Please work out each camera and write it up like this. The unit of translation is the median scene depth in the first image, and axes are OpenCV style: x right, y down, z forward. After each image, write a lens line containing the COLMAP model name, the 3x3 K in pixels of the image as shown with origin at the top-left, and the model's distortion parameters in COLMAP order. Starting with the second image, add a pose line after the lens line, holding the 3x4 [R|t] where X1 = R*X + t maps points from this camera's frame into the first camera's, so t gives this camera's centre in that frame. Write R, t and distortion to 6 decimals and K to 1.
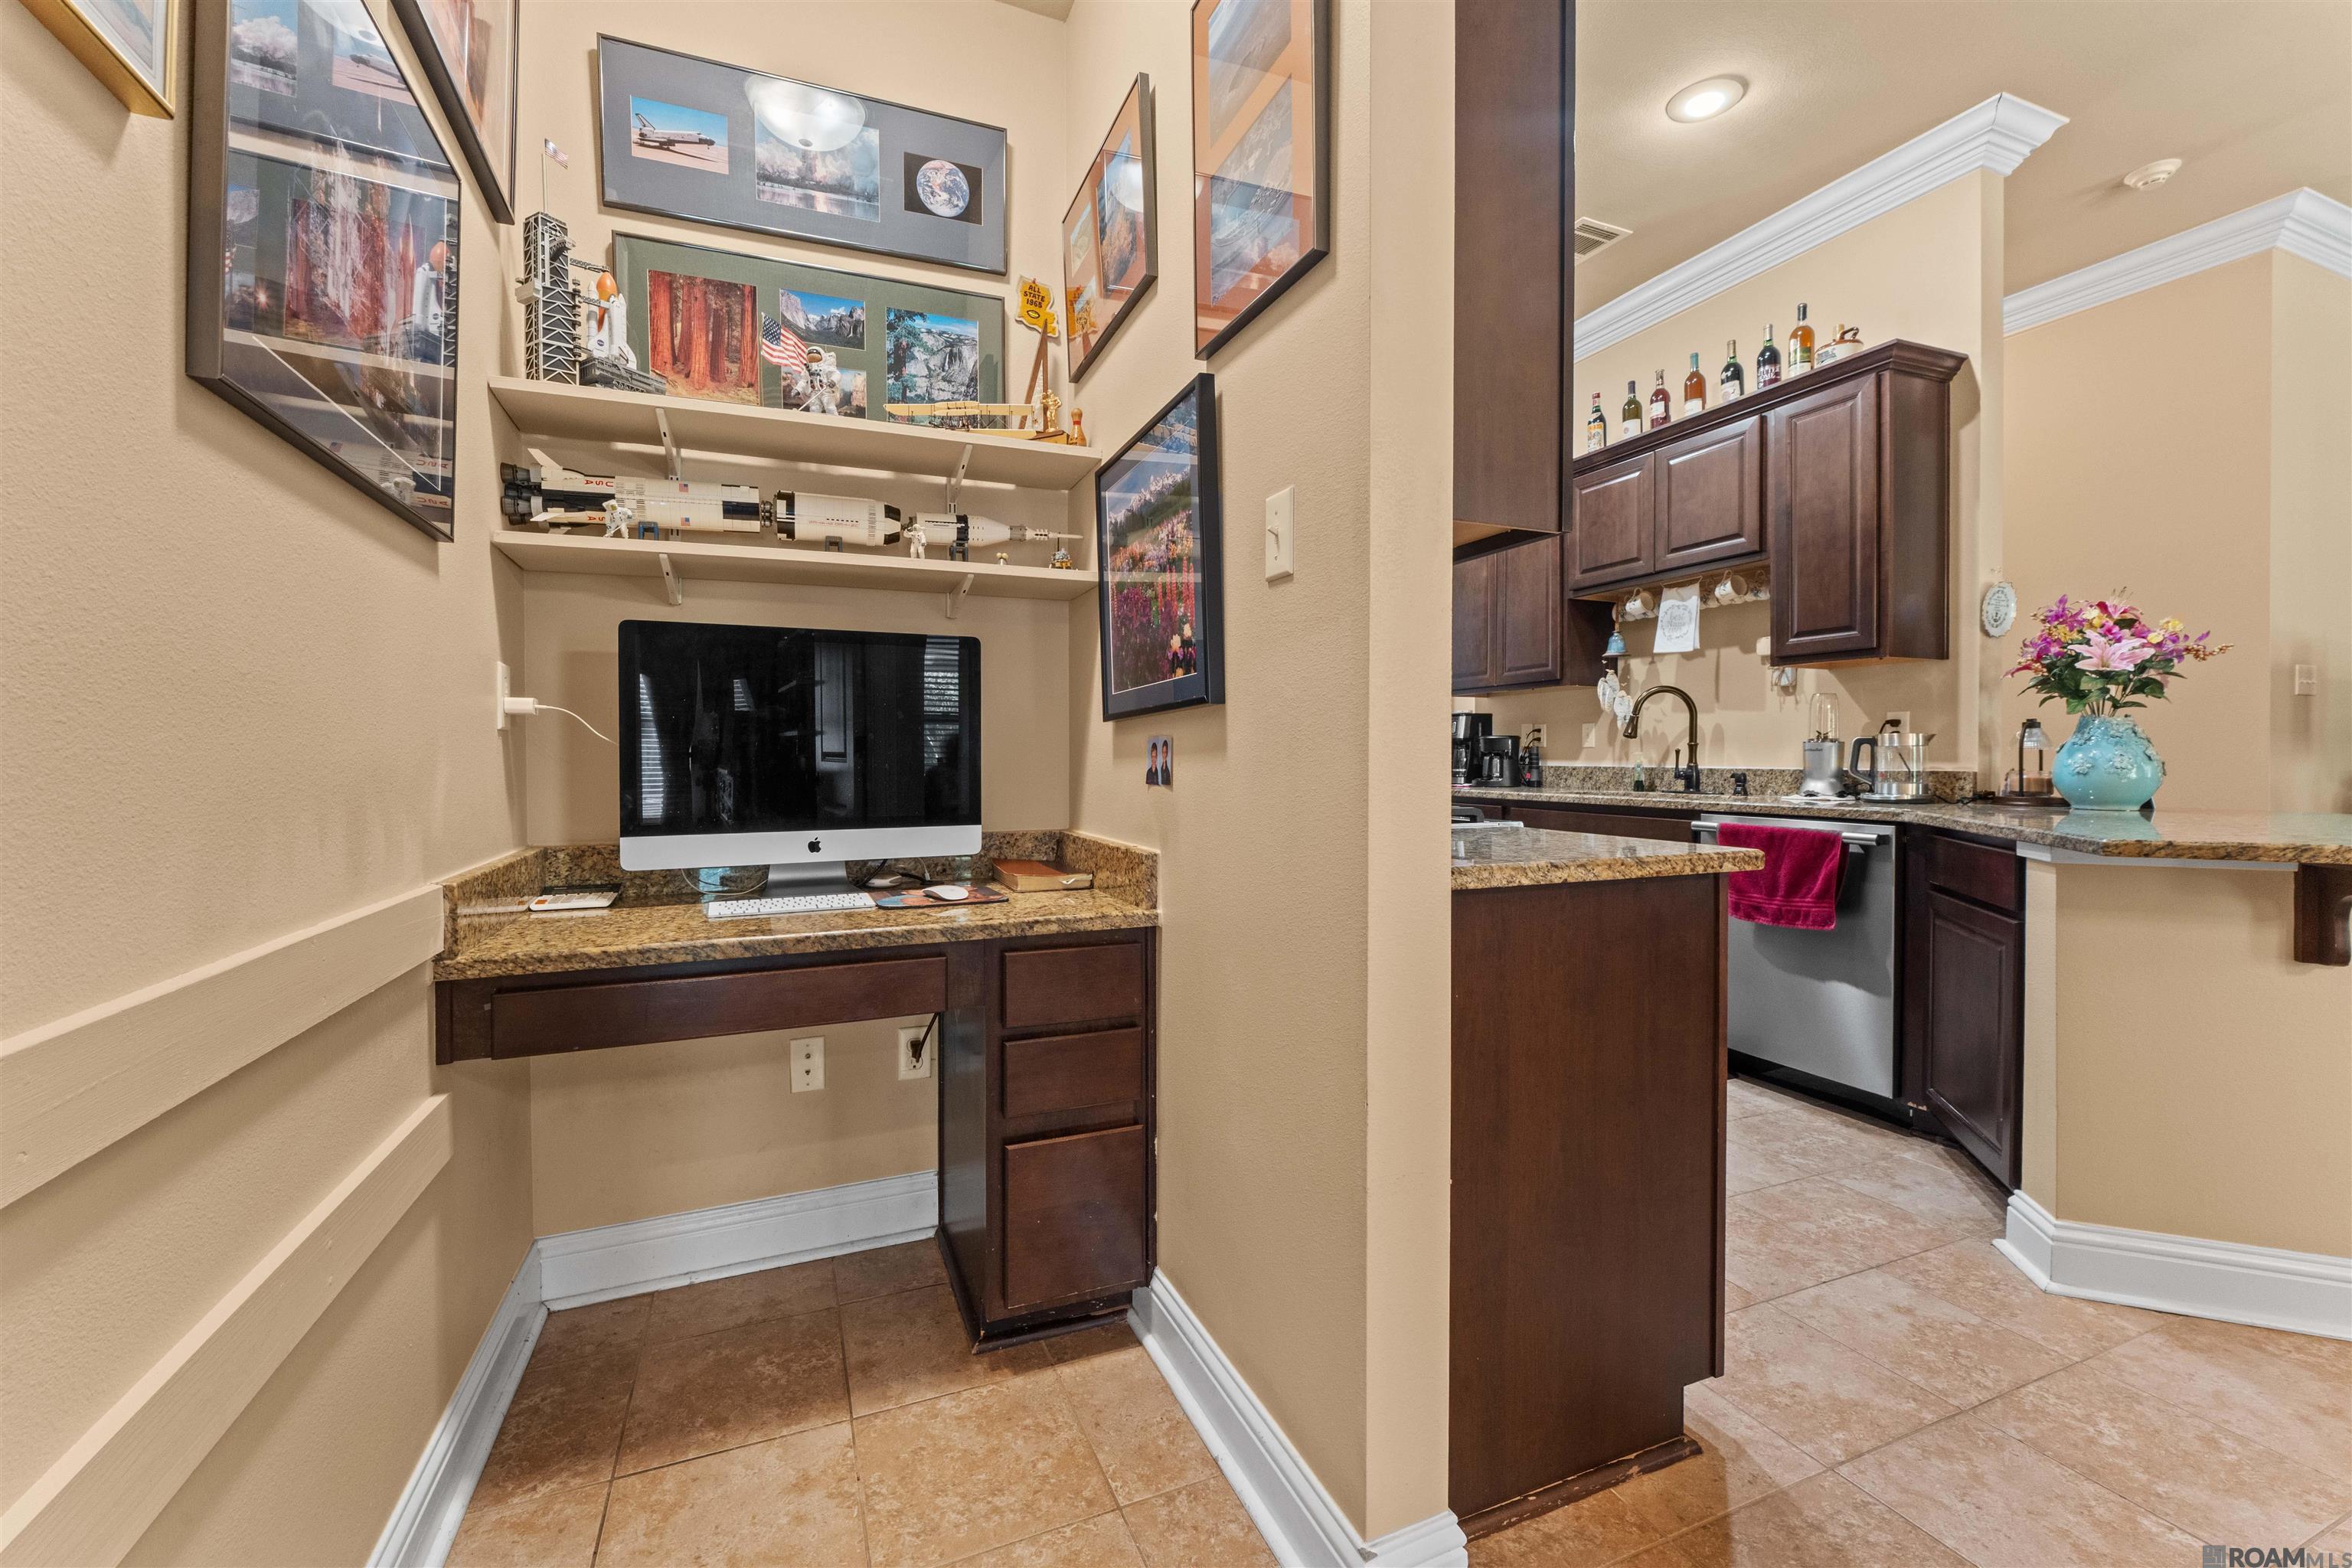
lens RADIAL K [[949.9, 0, 1169.8], [0, 949.9, 769.9], [0, 0, 1]] dist [-0.001136, 0.000451]
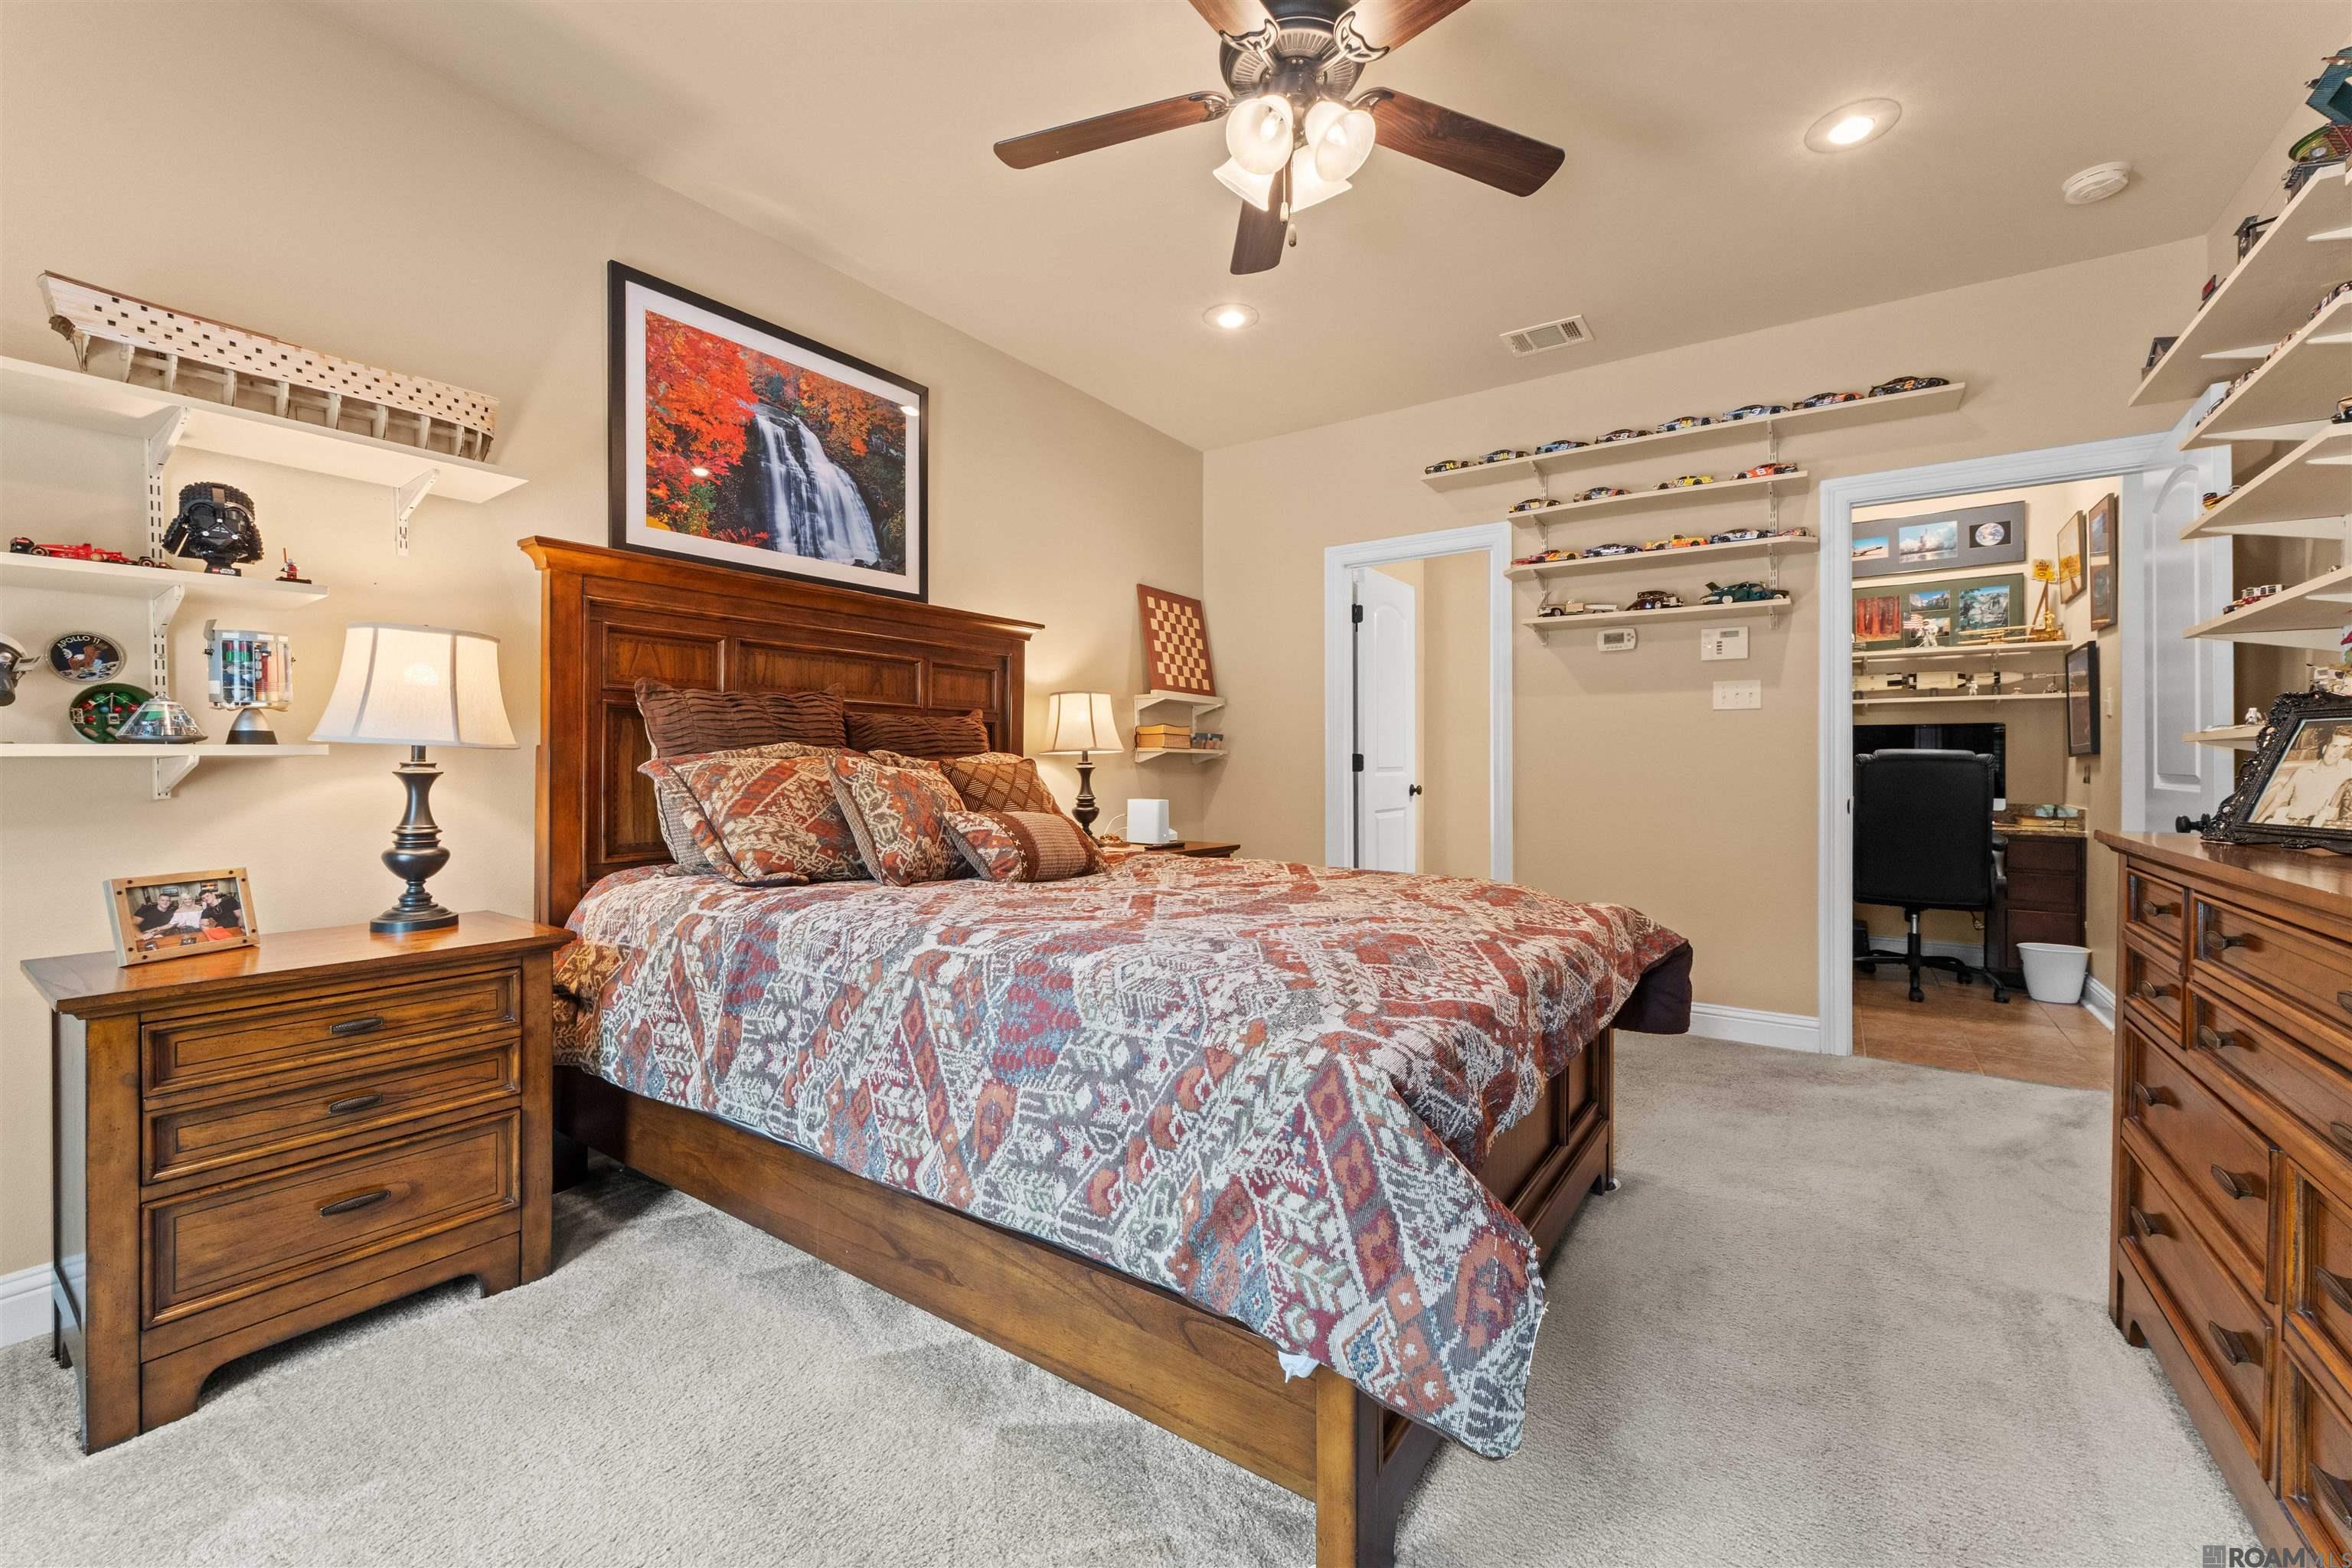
lens RADIAL K [[949.9, 0, 1172.9], [0, 949.9, 765.1], [0, 0, 1]] dist [-0.001136, 0.000451]
pose [[0.545921, 0.004486, -0.837824, 0.676768], [-0.010226, 0.999947, -0.001309, -0.004232], [0.837774, 0.009282, 0.545938, -2.129600]]
